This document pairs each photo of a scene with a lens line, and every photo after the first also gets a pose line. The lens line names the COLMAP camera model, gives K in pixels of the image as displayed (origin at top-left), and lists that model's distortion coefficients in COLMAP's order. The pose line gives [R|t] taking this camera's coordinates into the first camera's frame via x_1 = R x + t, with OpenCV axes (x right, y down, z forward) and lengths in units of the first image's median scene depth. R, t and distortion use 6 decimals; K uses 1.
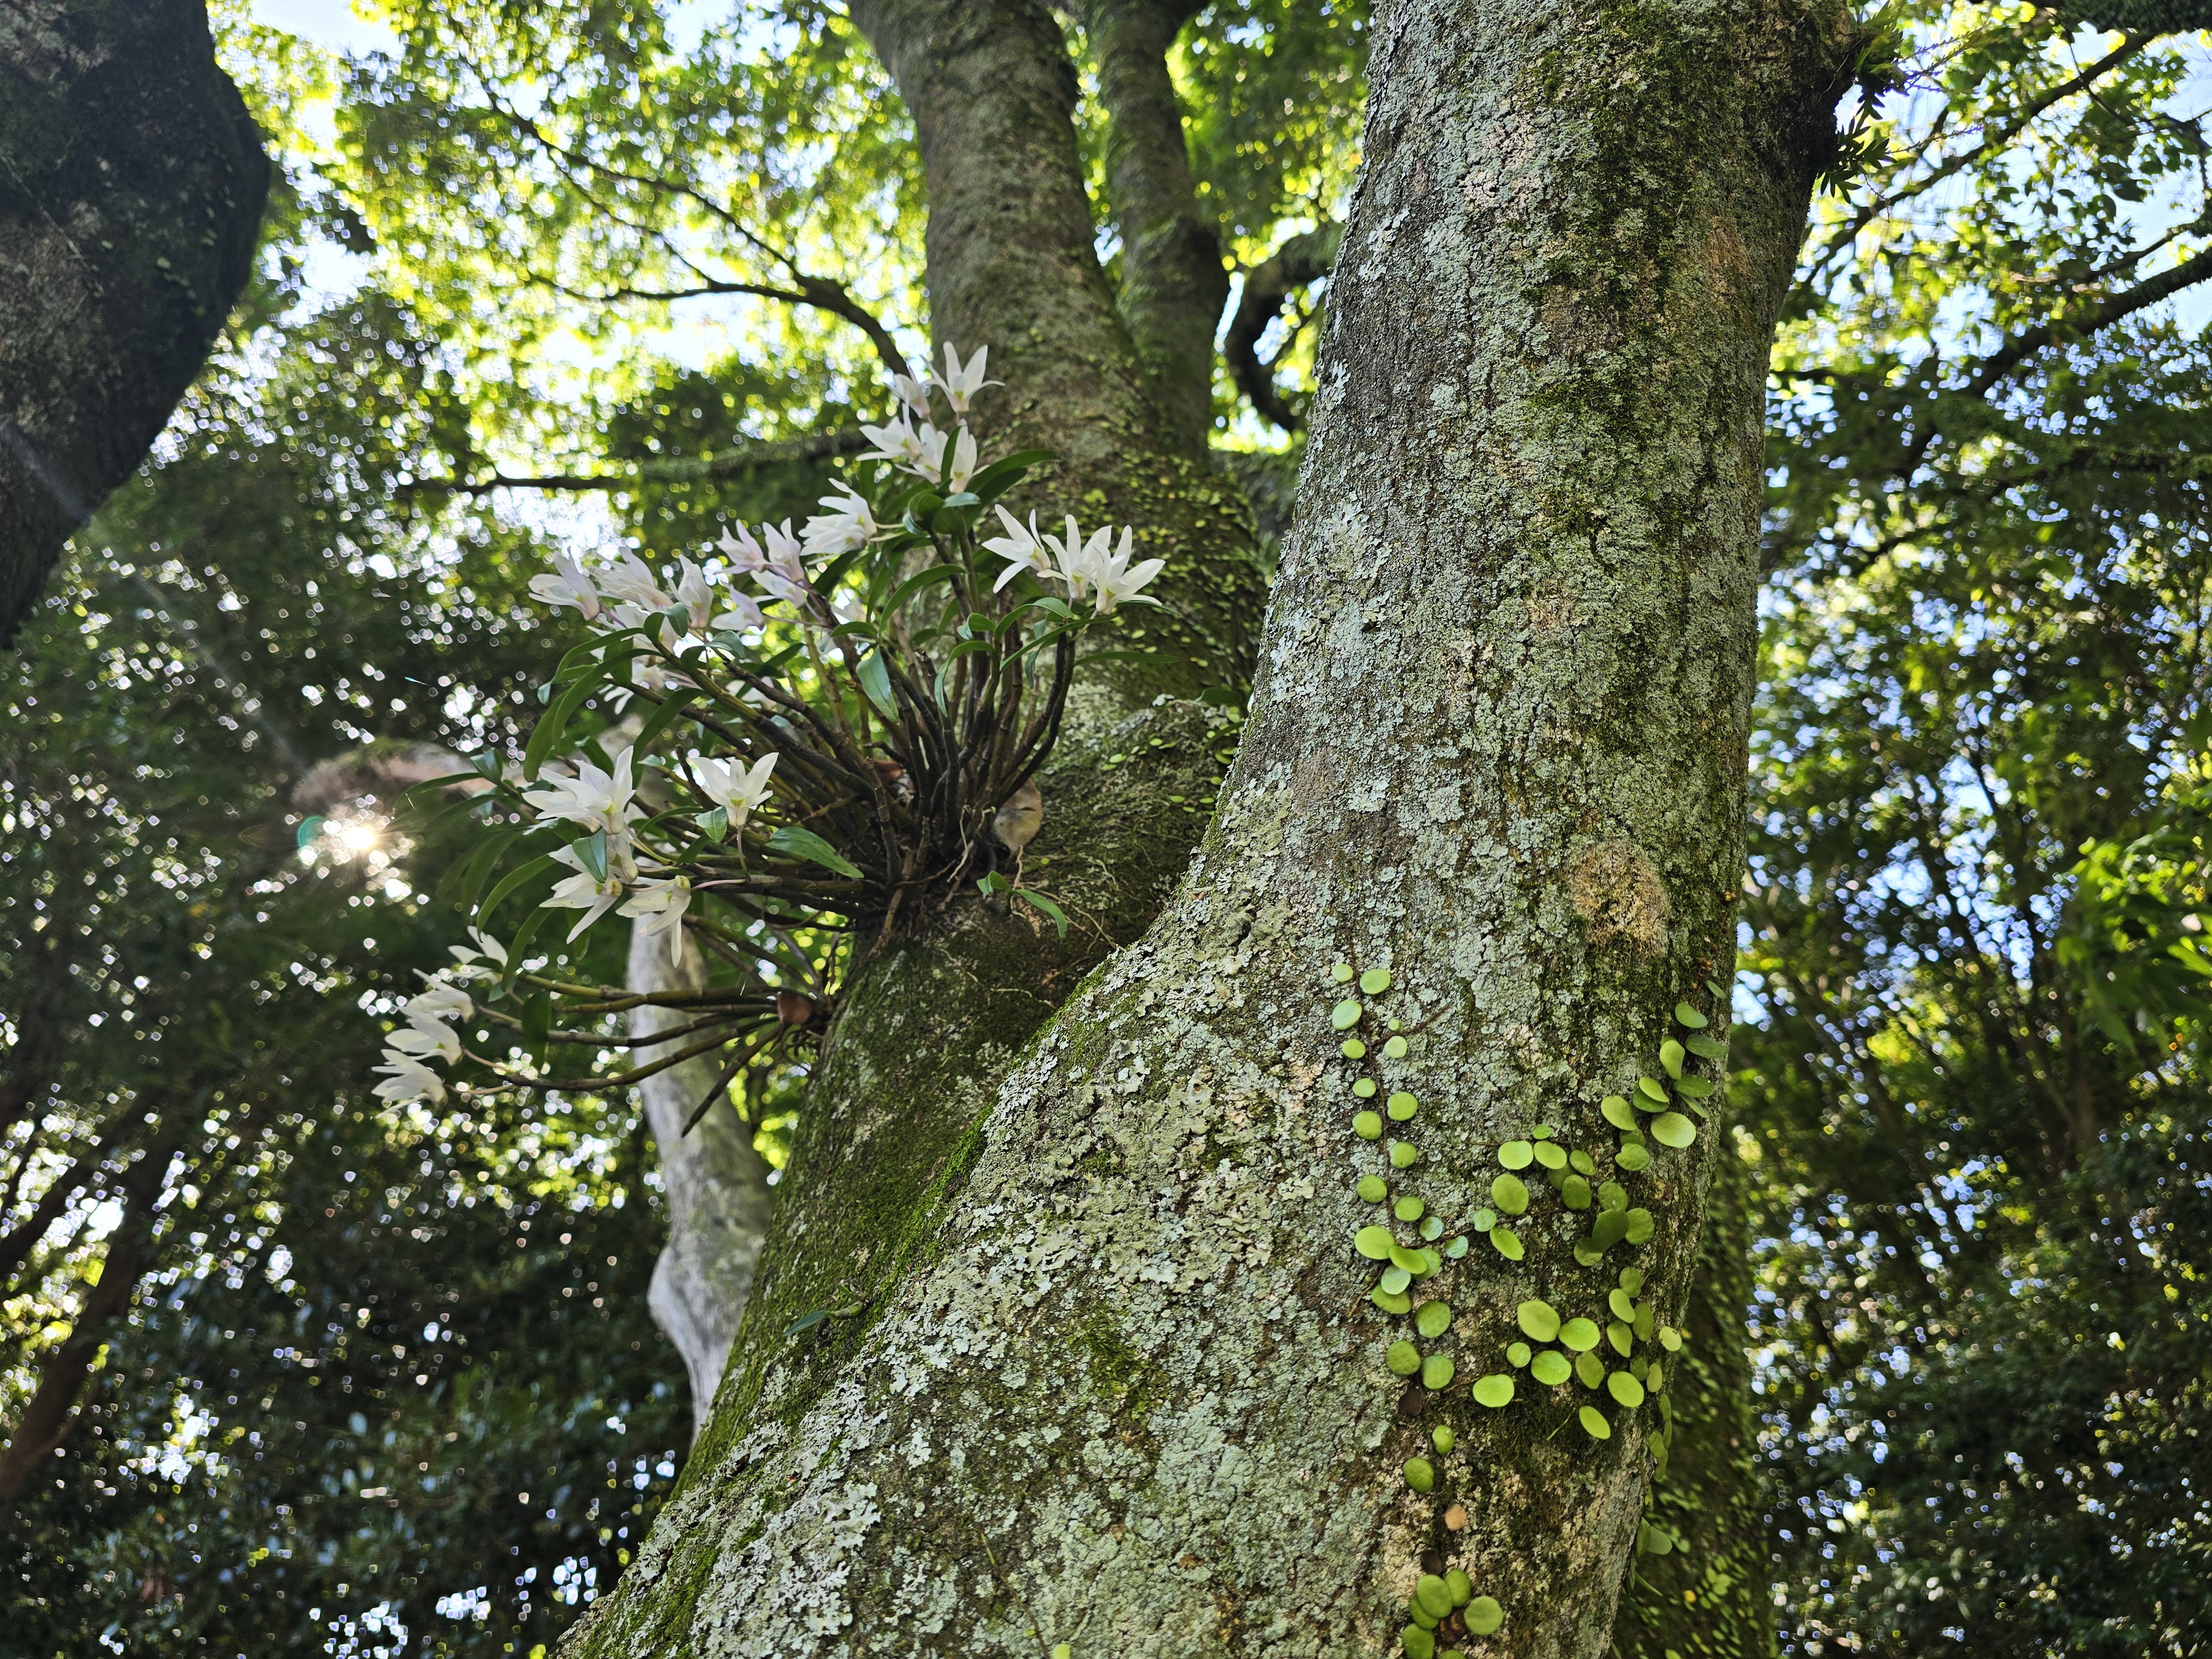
lens RADIAL K [[1479.6, 0, 1047.1], [0, 1479.6, 819.2], [0, 0, 1]] dist [0.047915, -0.035237]
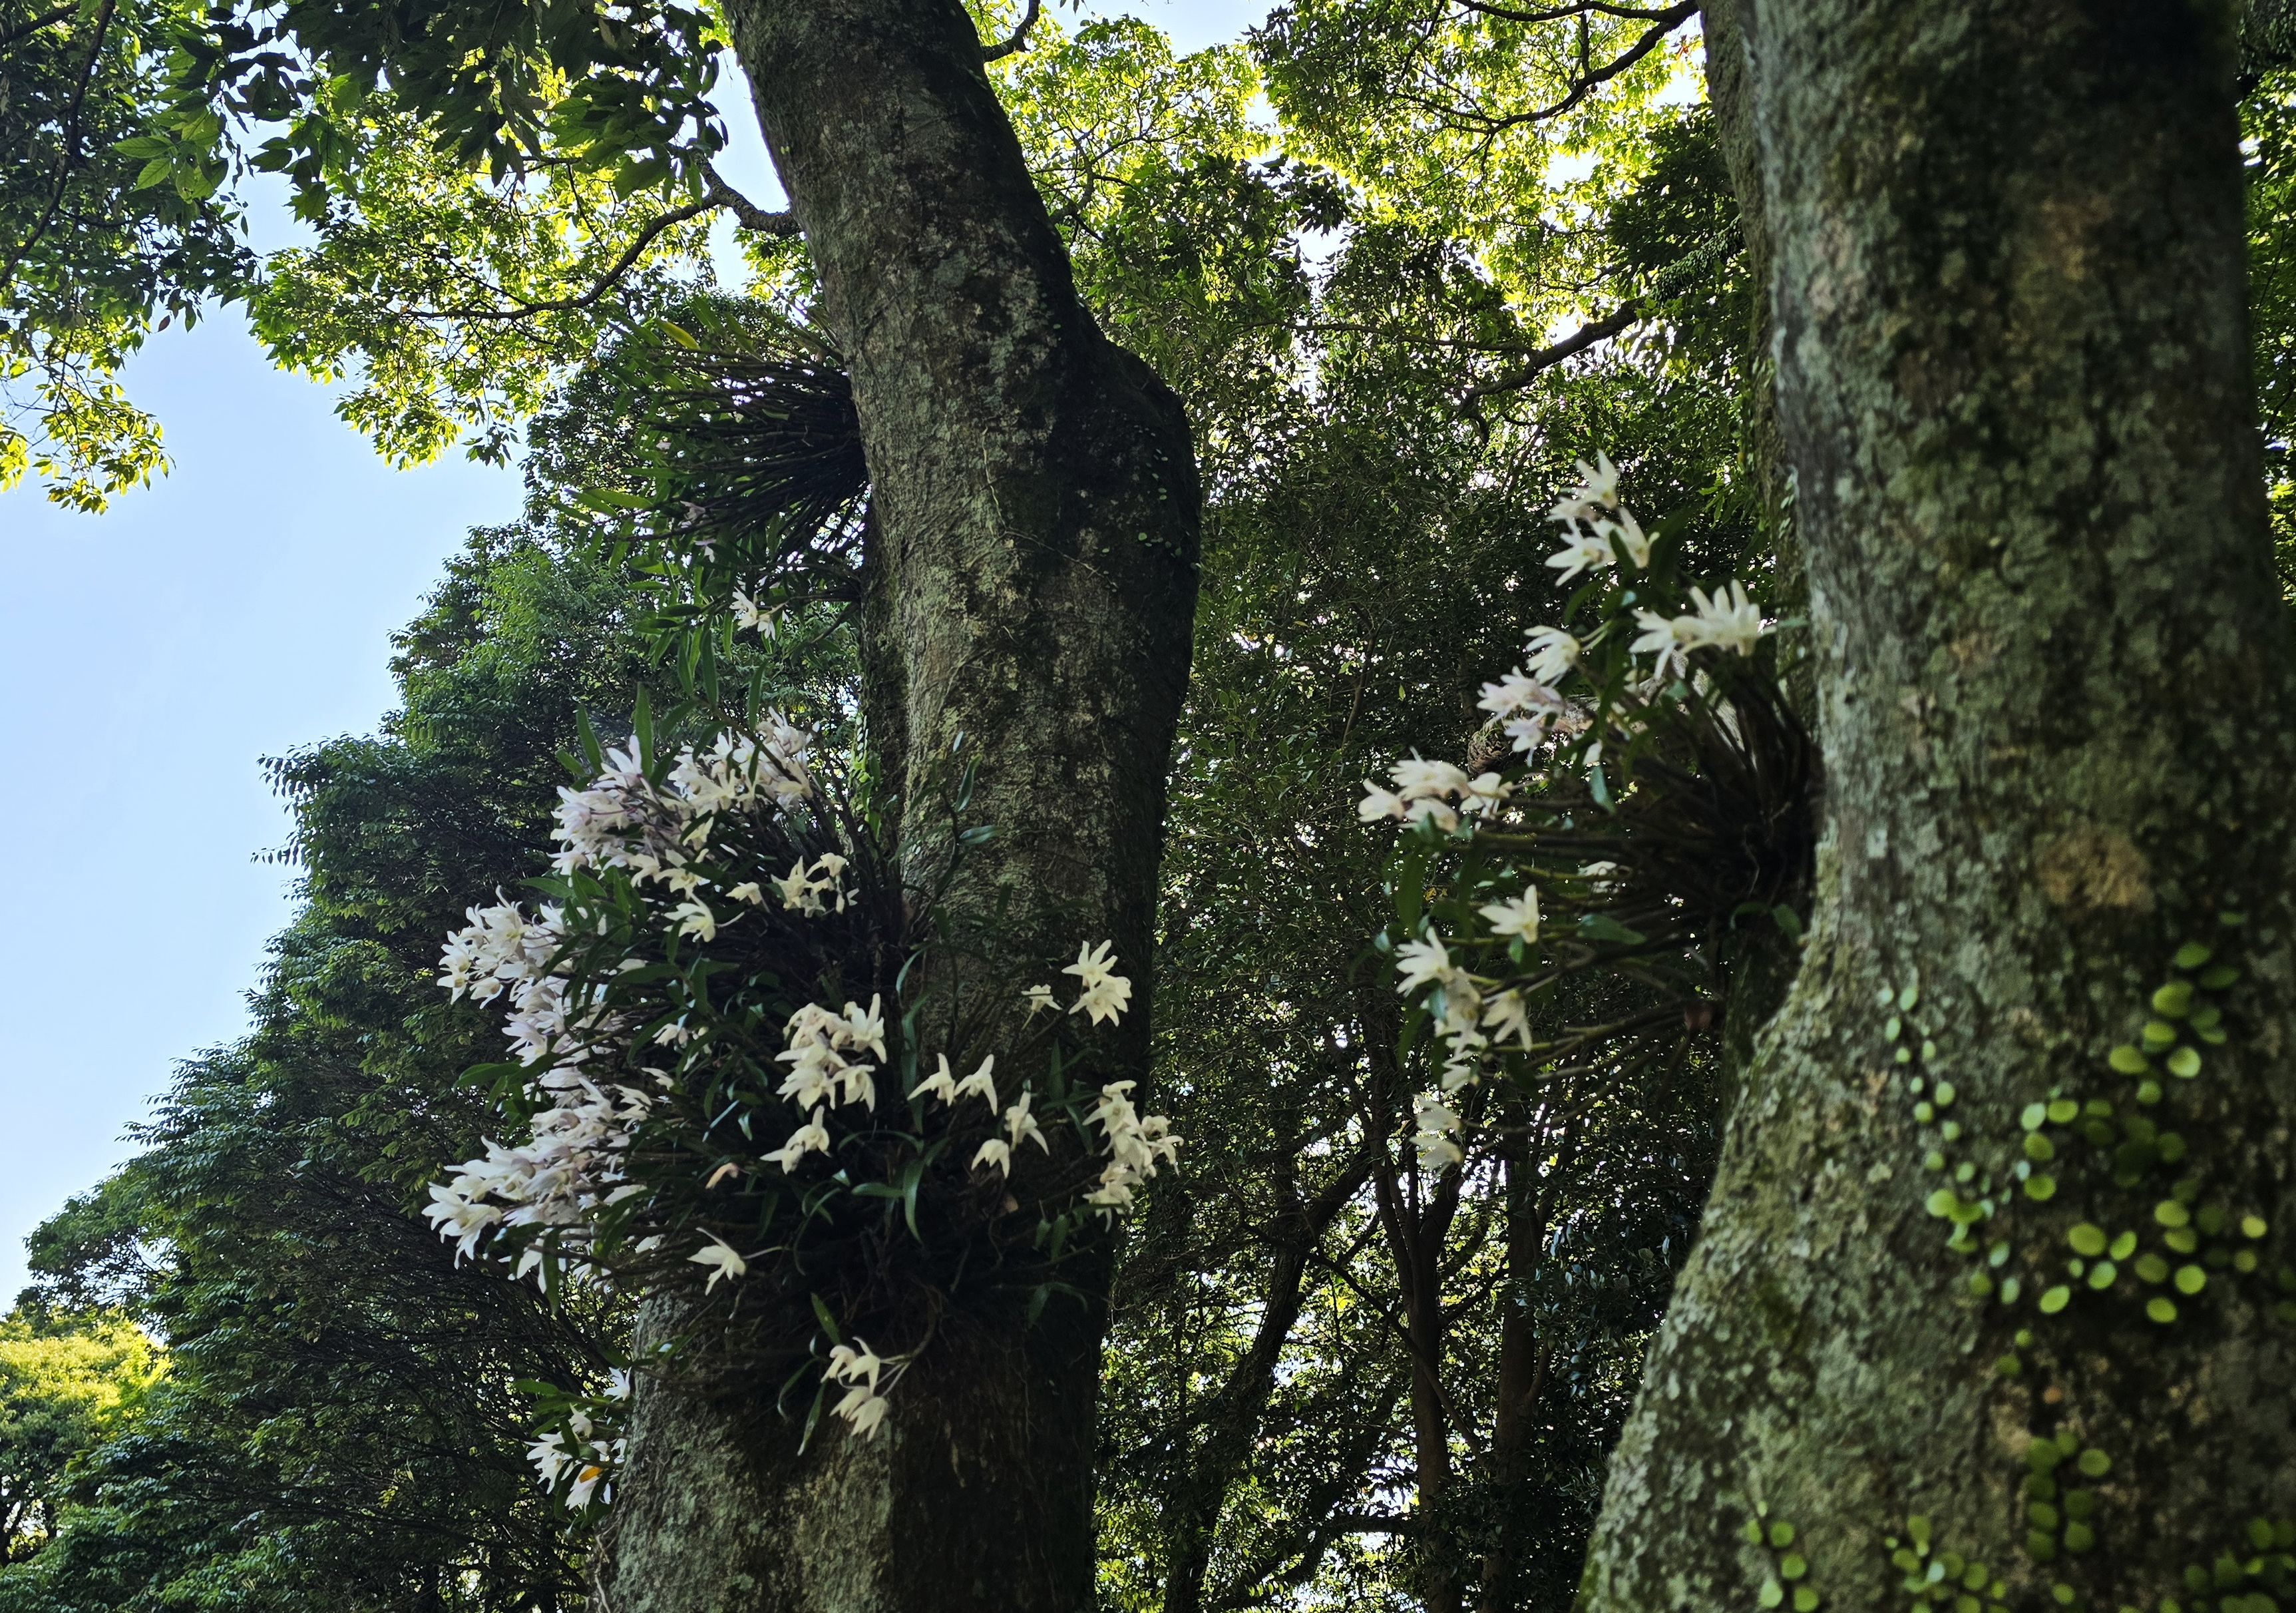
lens RADIAL K [[1596.7, 0, 1148.0], [0, 1596.7, 806.5], [0, 0, 1]] dist [0.007890, 0.005700]
pose [[0.701344, -0.334199, -0.629625, 0.726215], [0.376232, 0.923782, -0.071248, -0.203967], [0.605447, -0.186915, 0.773626, -0.462542]]
